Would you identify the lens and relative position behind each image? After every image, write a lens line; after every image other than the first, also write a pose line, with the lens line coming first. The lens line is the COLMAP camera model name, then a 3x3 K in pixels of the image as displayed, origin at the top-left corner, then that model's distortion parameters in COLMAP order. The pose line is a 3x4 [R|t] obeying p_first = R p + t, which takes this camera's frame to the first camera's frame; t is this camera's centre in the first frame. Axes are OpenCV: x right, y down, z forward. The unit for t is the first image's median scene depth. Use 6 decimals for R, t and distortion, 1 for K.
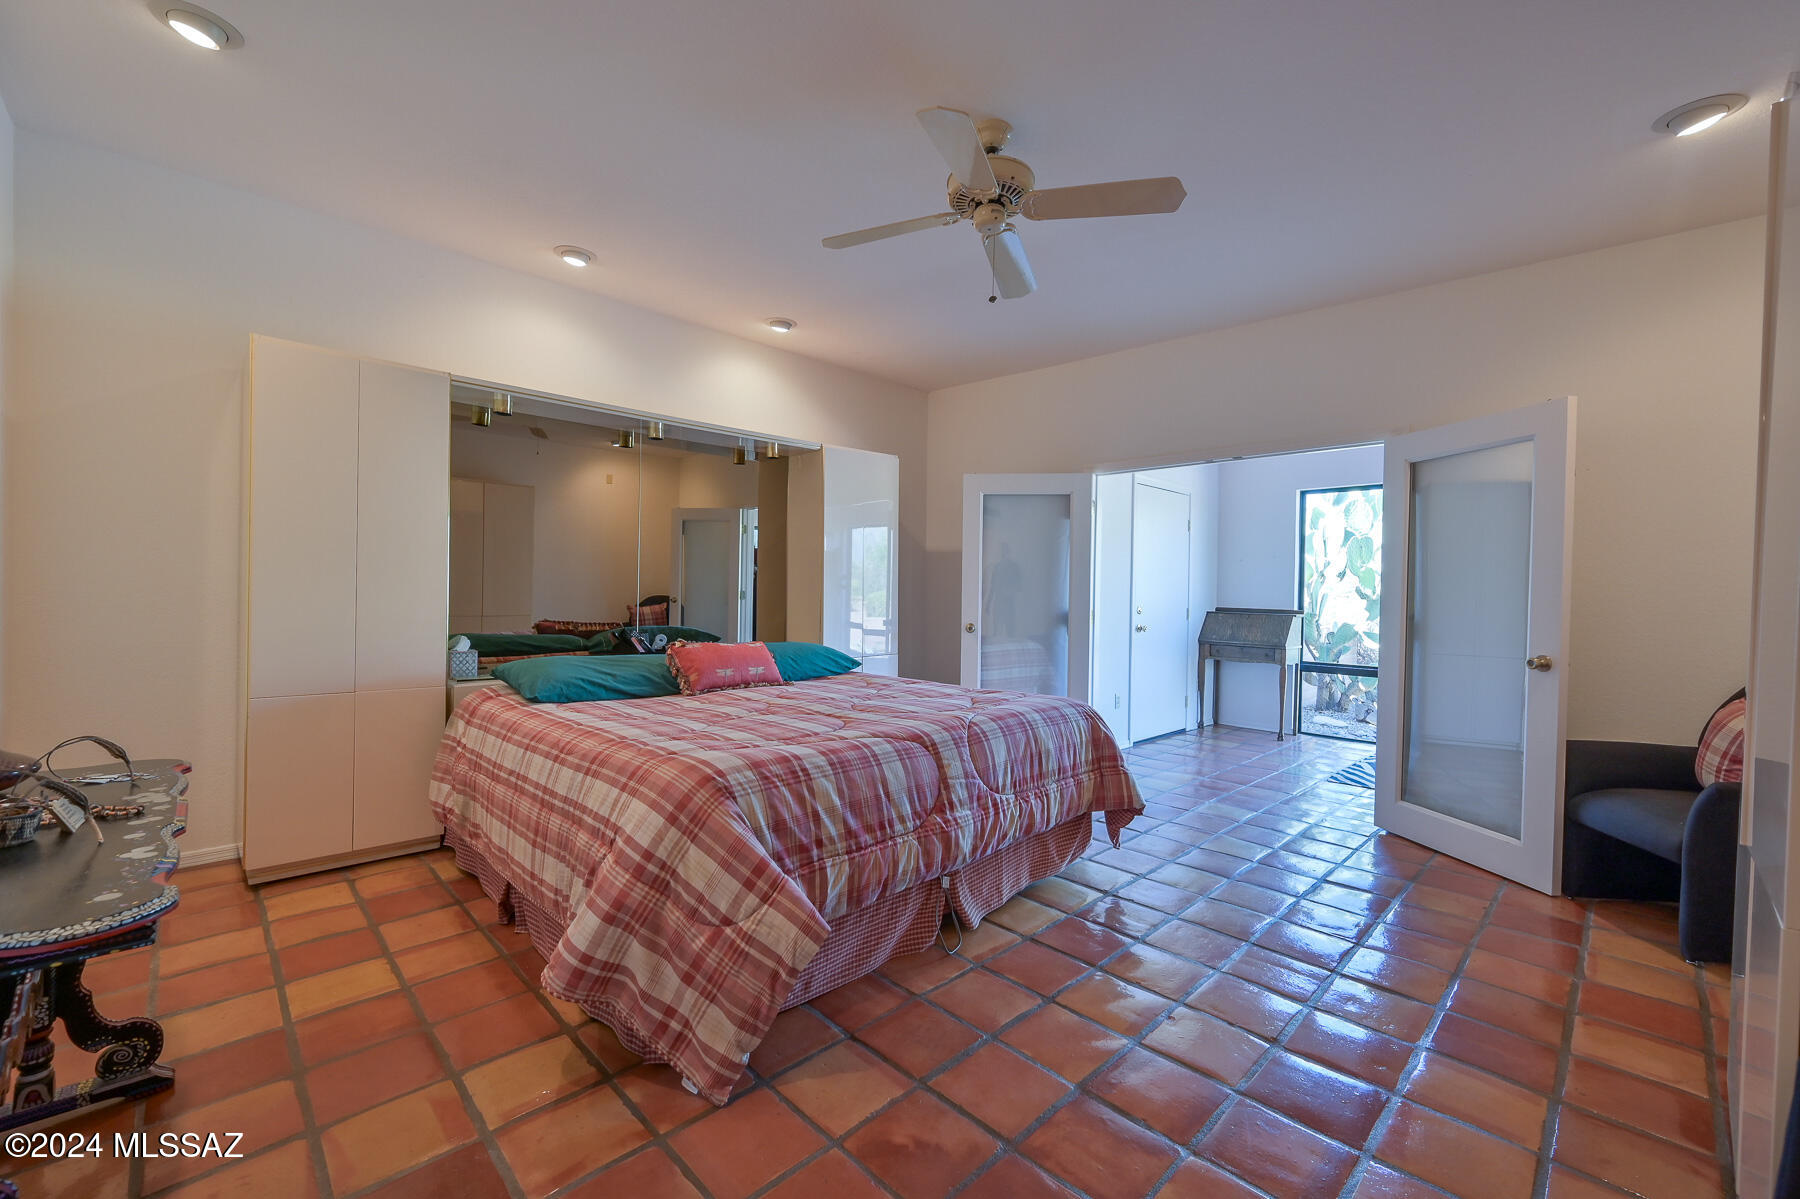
lens RADIAL K [[735.7, 0, 899.4], [0, 735.7, 606.8], [0, 0, 1]] dist [-0.000259, -0.000056]
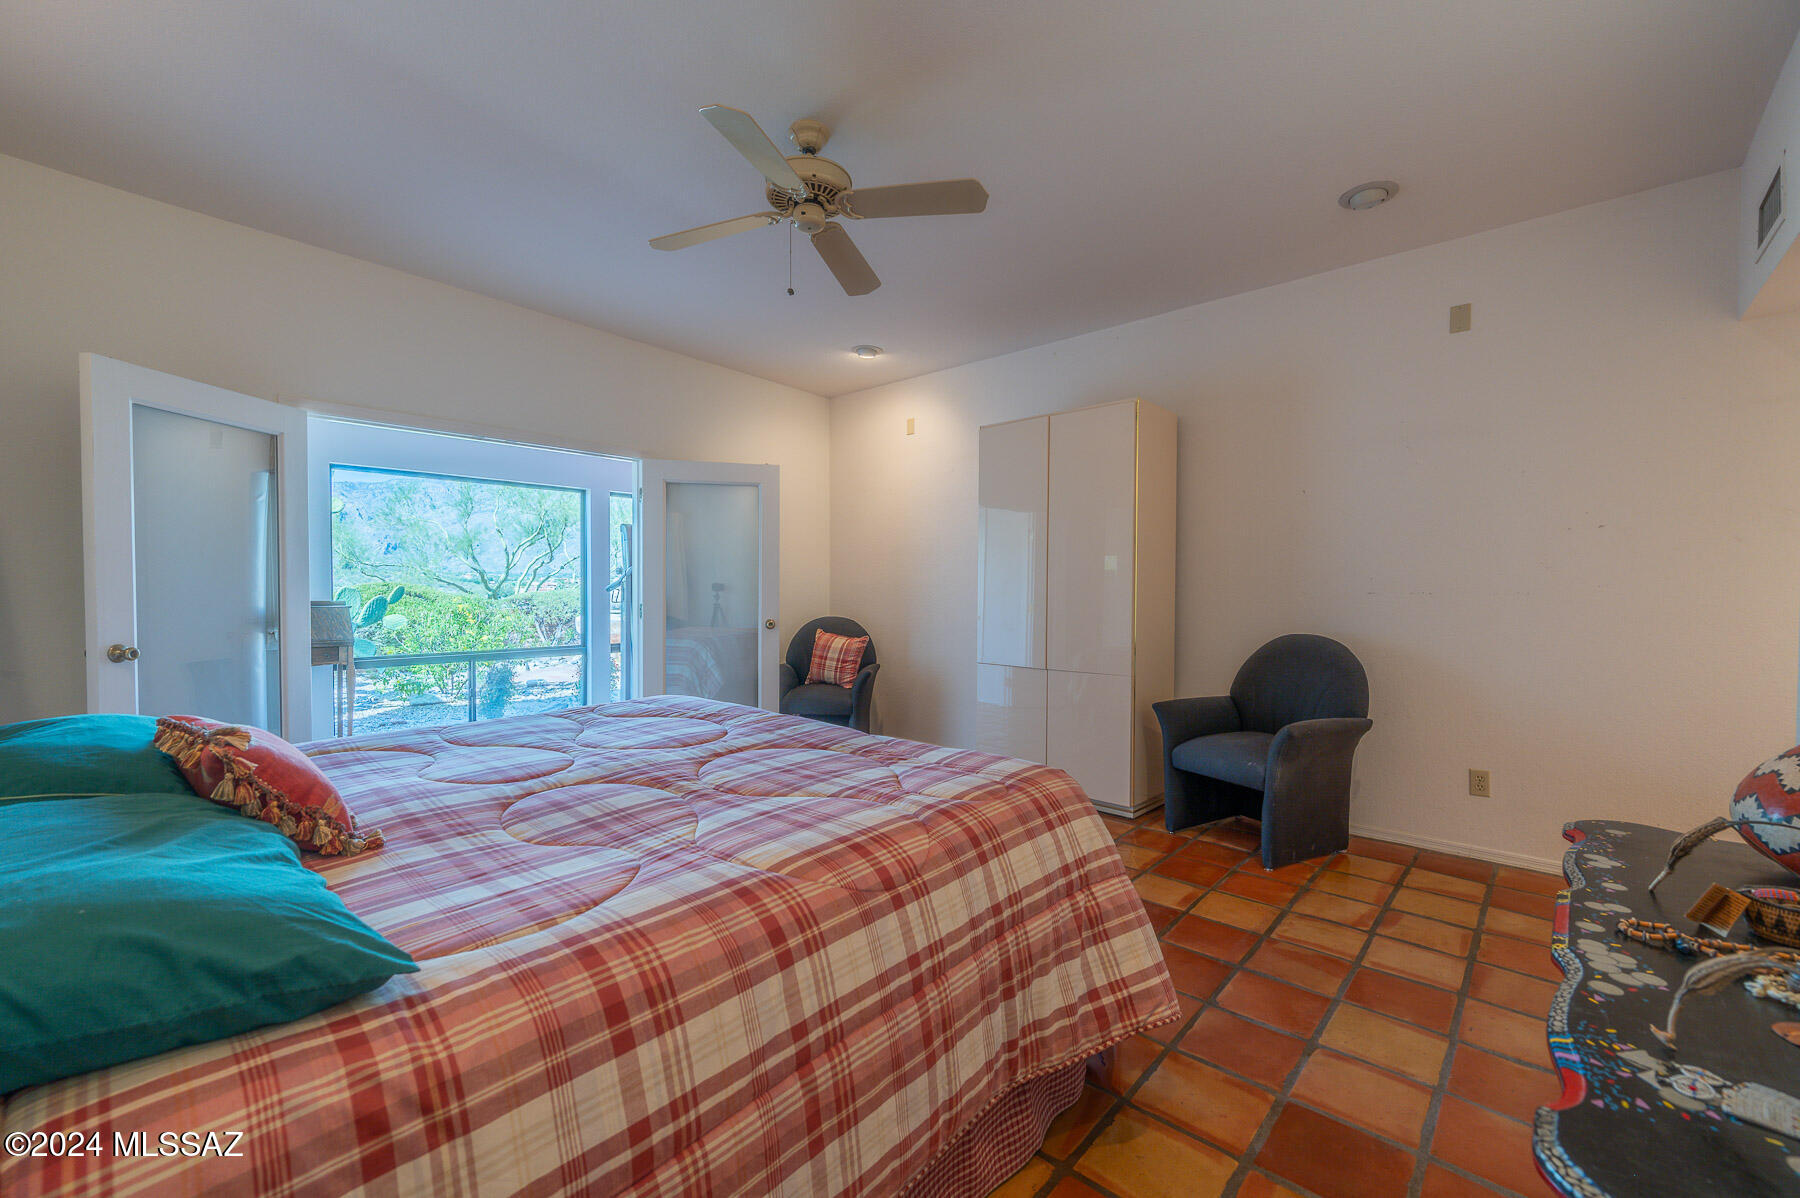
lens RADIAL K [[722.7, 0, 900.0], [0, 722.7, 599.0], [0, 0, 1]] dist [0.000408, 0.000029]
pose [[-0.058118, -0.035898, 0.997664, -0.957277], [0.016141, 0.999189, 0.036893, -0.038239], [-0.998179, 0.018247, -0.057491, 0.985591]]
